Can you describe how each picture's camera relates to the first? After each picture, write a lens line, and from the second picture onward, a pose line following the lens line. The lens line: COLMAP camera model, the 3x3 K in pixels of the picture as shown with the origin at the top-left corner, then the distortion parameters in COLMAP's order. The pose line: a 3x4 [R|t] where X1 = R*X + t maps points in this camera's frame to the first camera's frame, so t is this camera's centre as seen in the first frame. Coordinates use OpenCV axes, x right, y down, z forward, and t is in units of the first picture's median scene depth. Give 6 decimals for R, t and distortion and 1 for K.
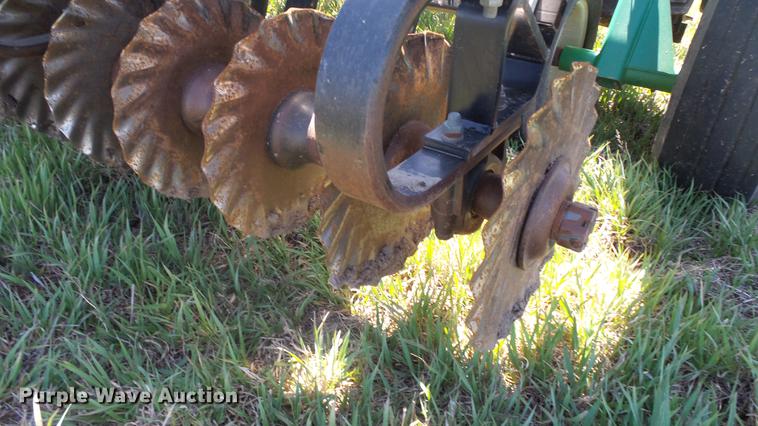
lens RADIAL K [[526.7, 0, 379.0], [0, 526.7, 213.0], [0, 0, 1]] dist [-0.006700, -0.002125]
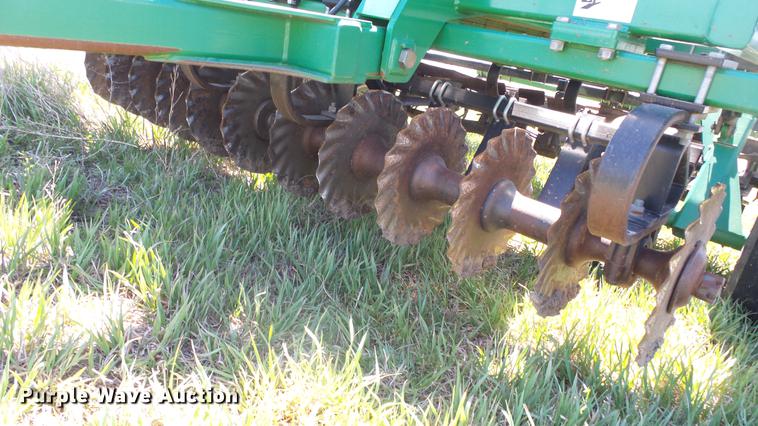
lens RADIAL K [[526.7, 0, 379.0], [0, 526.7, 213.0], [0, 0, 1]] dist [-0.006700, -0.002125]
pose [[0.980876, 0.186942, -0.054178, -0.402194], [-0.194615, 0.945911, -0.259571, 0.309889], [0.002723, 0.265151, 0.964203, -0.397627]]
